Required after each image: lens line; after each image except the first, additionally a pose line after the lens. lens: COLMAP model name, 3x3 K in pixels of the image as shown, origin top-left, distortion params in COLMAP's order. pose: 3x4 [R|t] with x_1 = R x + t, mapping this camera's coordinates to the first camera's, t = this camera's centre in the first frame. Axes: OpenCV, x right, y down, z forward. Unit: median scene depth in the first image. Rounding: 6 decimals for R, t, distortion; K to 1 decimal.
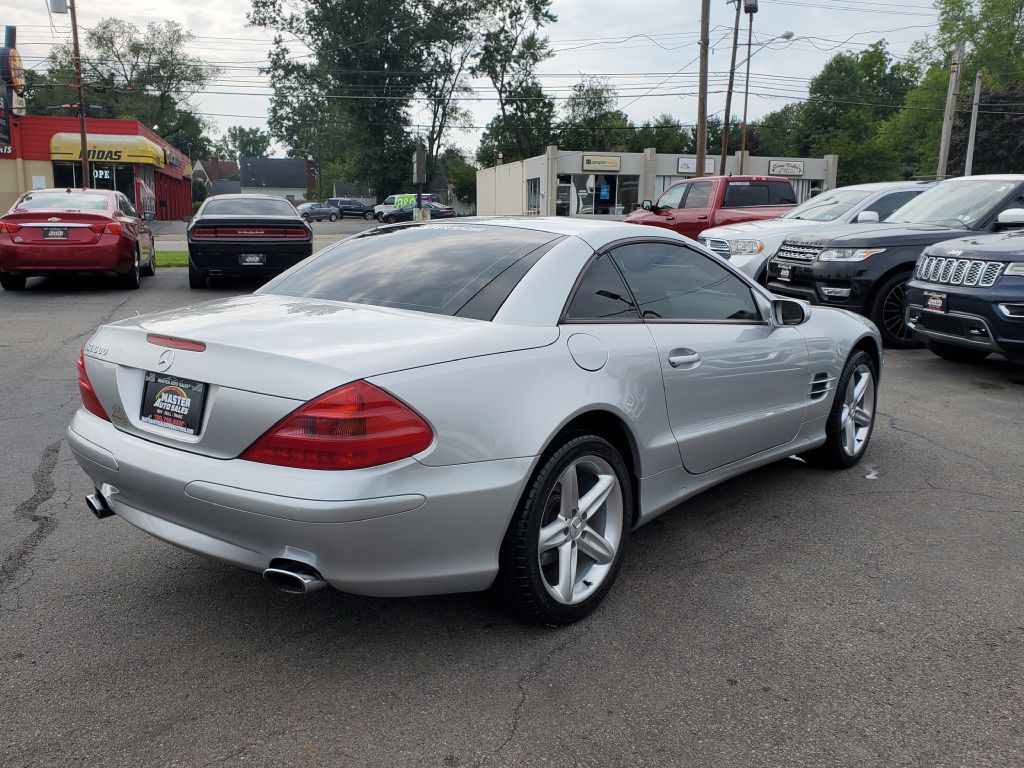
lens RADIAL K [[963.6, 0, 516.0], [0, 963.6, 391.9], [0, 0, 1]] dist [0.006901, 0.000000]
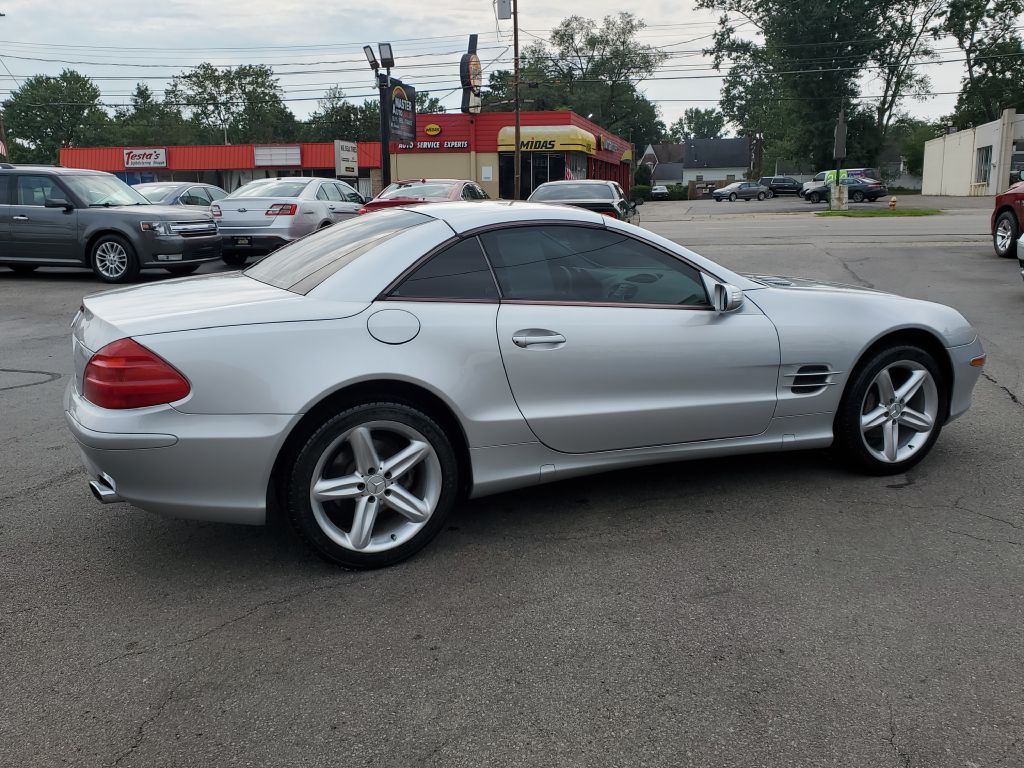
lens RADIAL K [[963.6, 0, 506.1], [0, 963.6, 385.7], [0, 0, 1]] dist [0.006901, 0.000000]
pose [[0.892089, 0.065608, -0.447071, 0.251848], [-0.059302, 0.997844, 0.028103, -0.004621], [0.447951, 0.001441, 0.894057, 0.028327]]
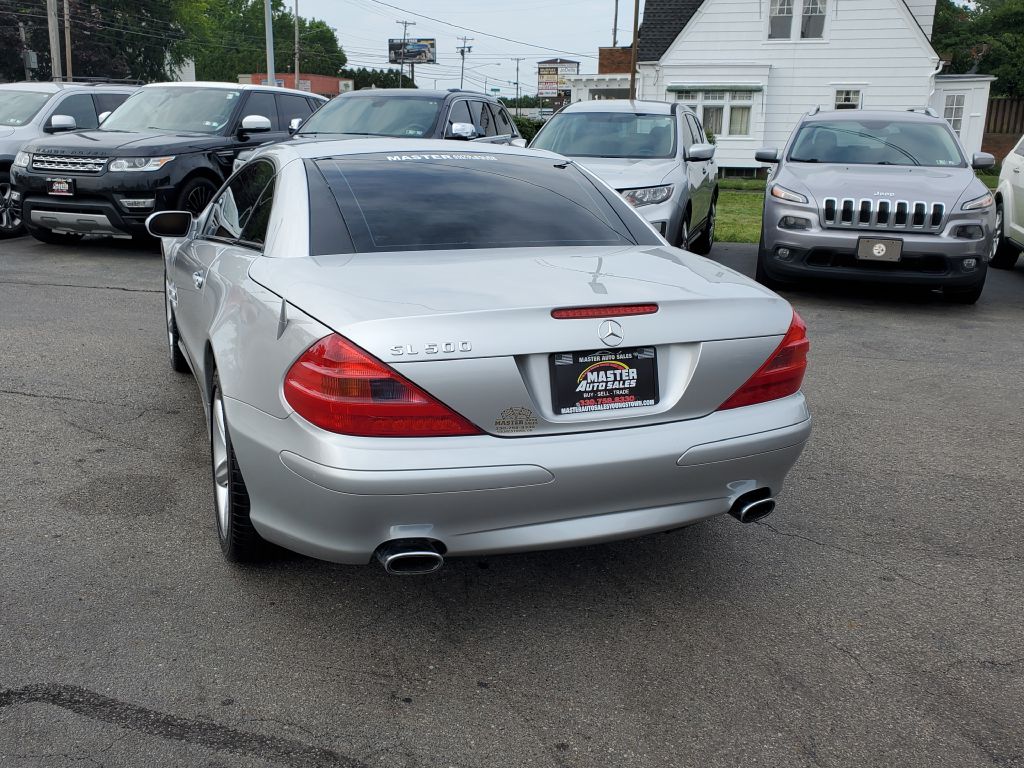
lens RADIAL K [[963.6, 0, 503.9], [0, 963.6, 392.0], [0, 0, 1]] dist [0.006901, 0.000000]
pose [[0.490509, -0.238902, 0.838050, -0.377069], [0.150884, 0.970446, 0.188332, -0.051661], [-0.858275, 0.034070, 0.512058, 0.214879]]
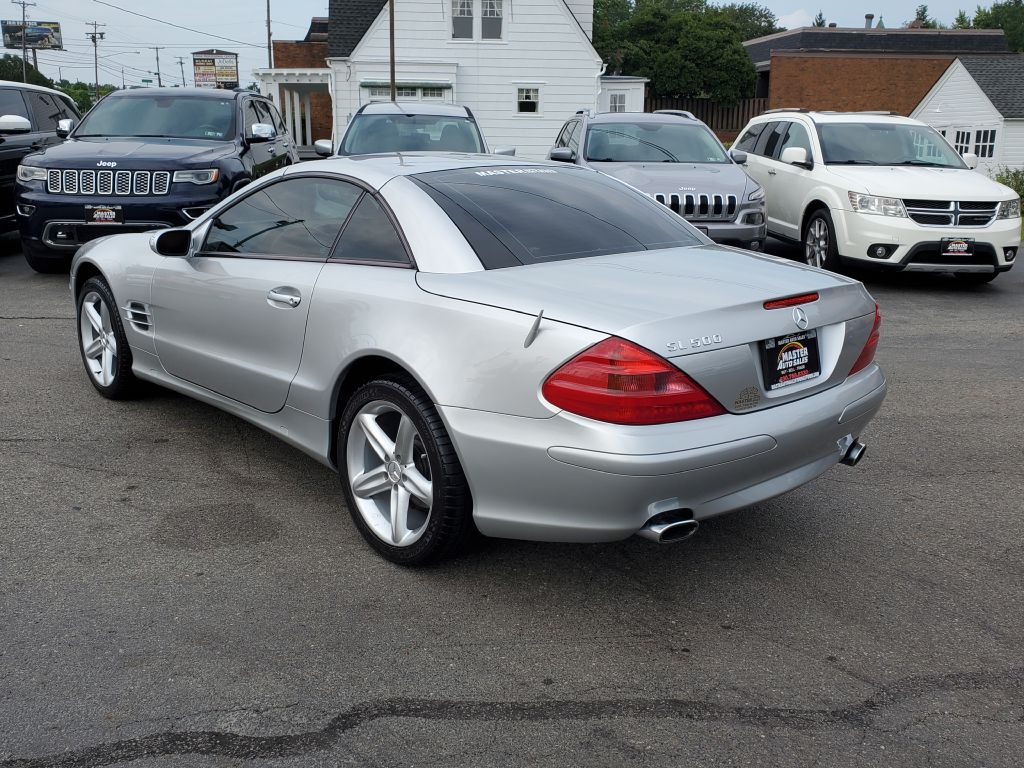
lens RADIAL K [[963.6, 0, 516.2], [0, 963.6, 385.2], [0, 0, 1]] dist [0.006901, 0.000000]
pose [[0.147928, -0.270485, 0.951292, -0.467763], [0.166888, 0.954907, 0.245561, -0.089049], [-0.974816, 0.122434, 0.186398, 0.369324]]
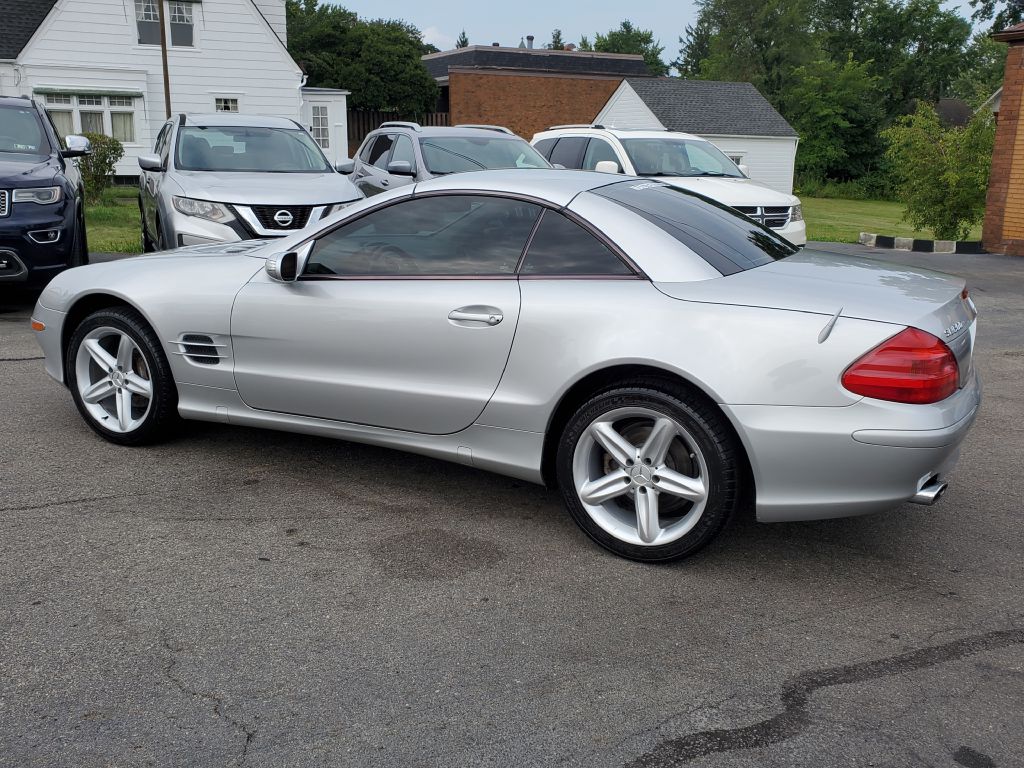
lens RADIAL K [[963.6, 0, 518.6], [0, 963.6, 382.3], [0, 0, 1]] dist [0.006901, 0.000000]
pose [[-0.206960, -0.254232, 0.944740, -0.475969], [0.155139, 0.944901, 0.288261, -0.128036], [-0.965971, 0.206225, -0.156115, 0.588851]]
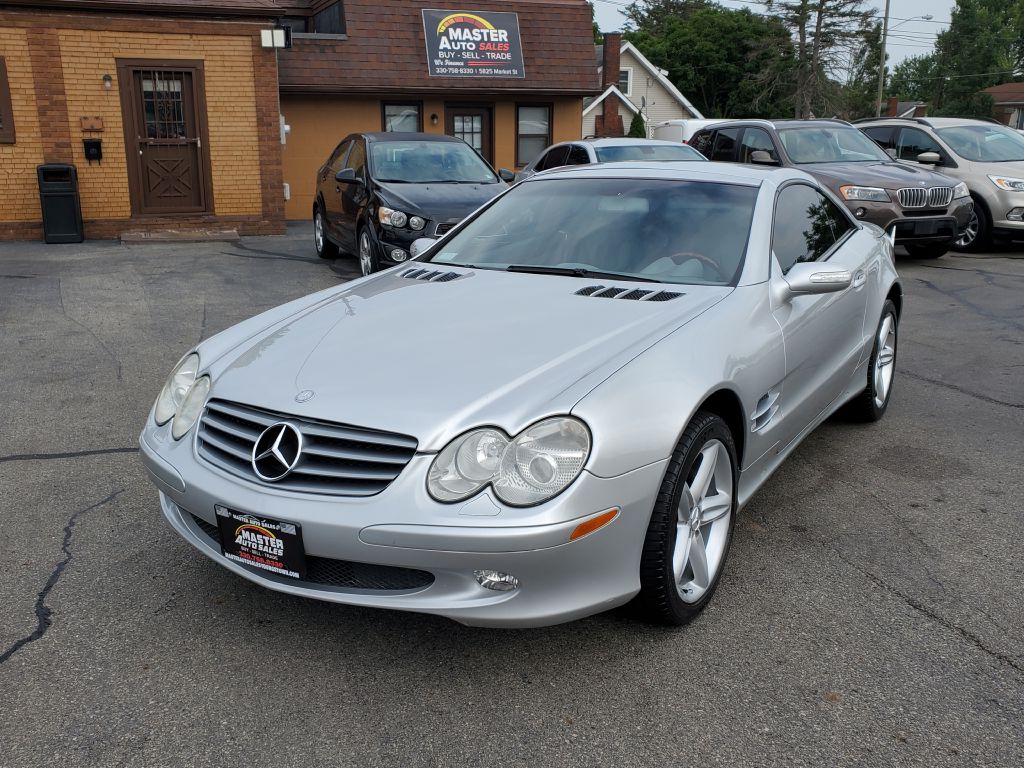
lens RADIAL K [[963.6, 0, 504.7], [0, 963.6, 386.7], [0, 0, 1]] dist [0.006901, 0.000000]
pose [[-0.993407, 0.012482, -0.113962, 0.155749], [-0.037767, 0.902935, 0.428113, -0.196985], [0.108244, 0.429595, -0.896511, 0.986959]]
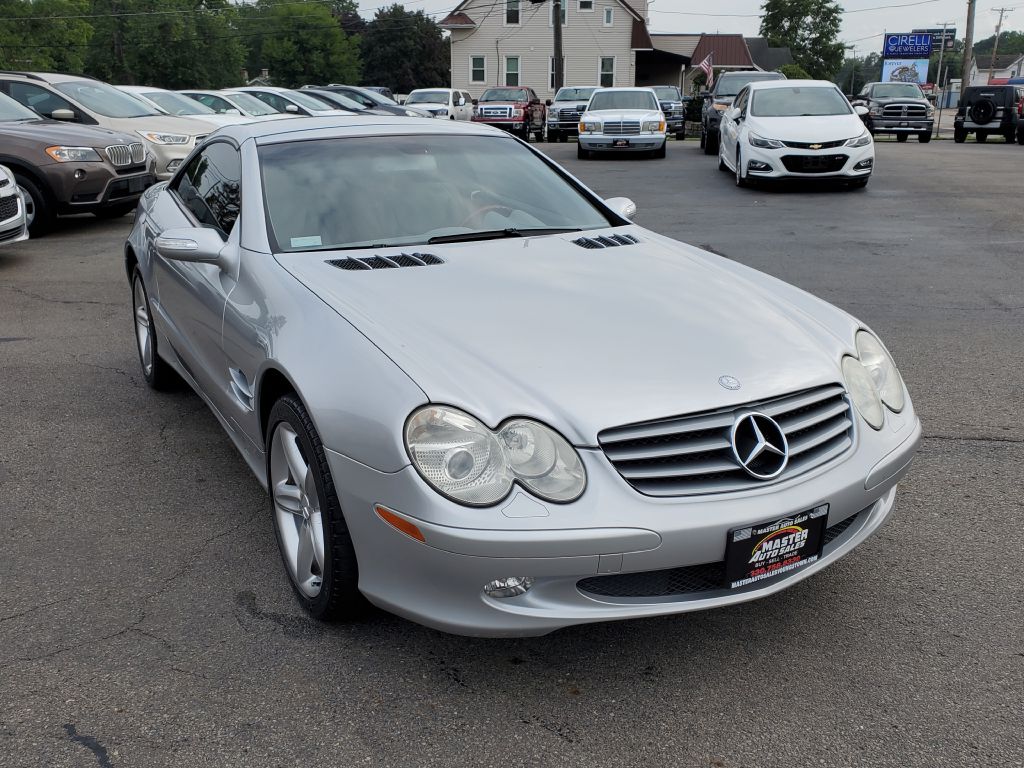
lens RADIAL K [[963.6, 0, 505.7], [0, 963.6, 394.0], [0, 0, 1]] dist [0.006901, 0.000000]
pose [[-0.379935, 0.266235, -0.885872, 0.448203], [-0.175057, 0.919685, 0.351476, -0.143599], [0.908298, 0.288616, -0.302814, 0.735676]]
